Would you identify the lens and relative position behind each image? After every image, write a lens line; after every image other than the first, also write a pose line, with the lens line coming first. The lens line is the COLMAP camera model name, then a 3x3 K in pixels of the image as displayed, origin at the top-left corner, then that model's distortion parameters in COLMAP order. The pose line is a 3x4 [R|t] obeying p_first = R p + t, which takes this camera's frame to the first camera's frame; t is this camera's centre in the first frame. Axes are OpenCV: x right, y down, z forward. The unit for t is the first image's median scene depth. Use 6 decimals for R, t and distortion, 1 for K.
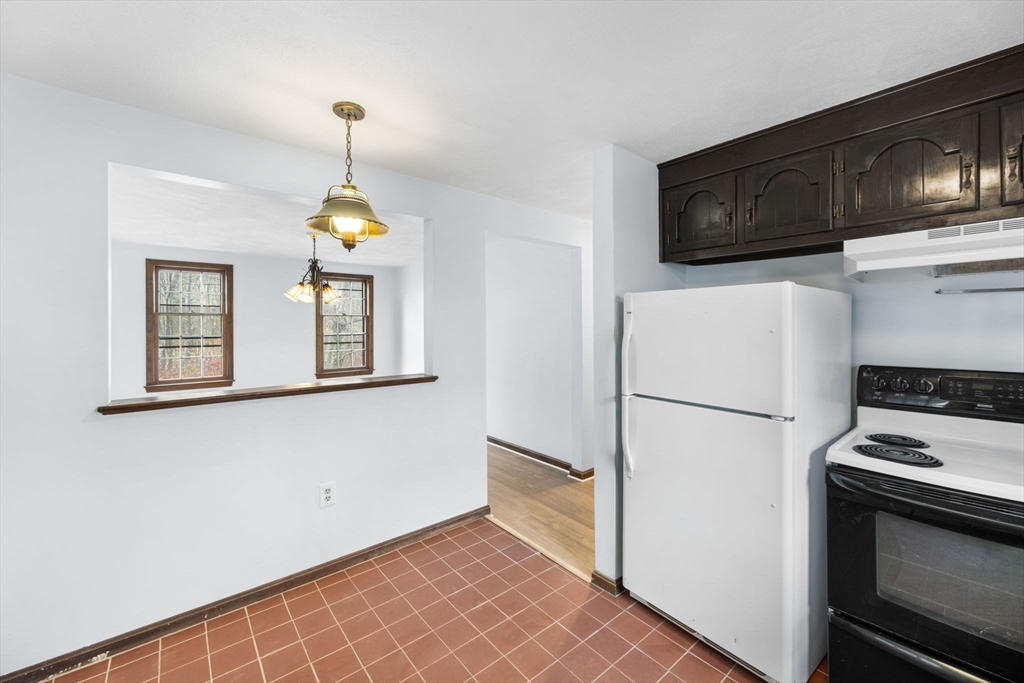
lens RADIAL K [[405.7, 0, 511.4], [0, 405.7, 329.8], [0, 0, 1]] dist [0.000692, -0.000206]
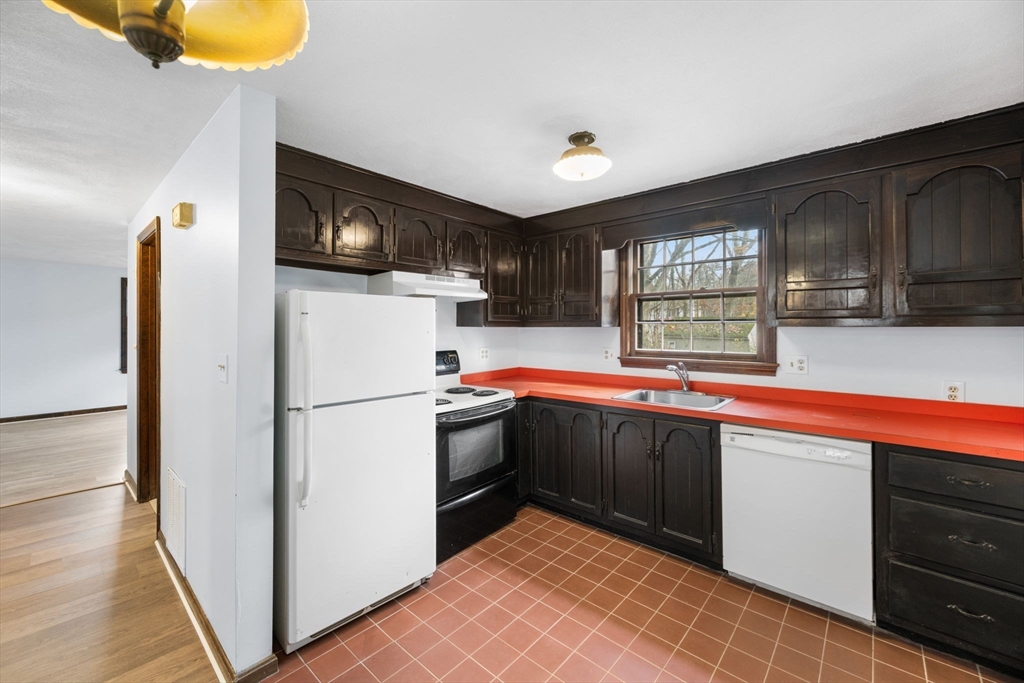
lens RADIAL K [[405.7, 0, 511.4], [0, 405.7, 329.8], [0, 0, 1]] dist [0.000692, -0.000206]
pose [[-0.141306, -0.005213, 0.989952, -0.668211], [0.009982, 0.999928, 0.006690, -0.009465], [-0.989916, 0.010827, -0.141244, 0.743001]]
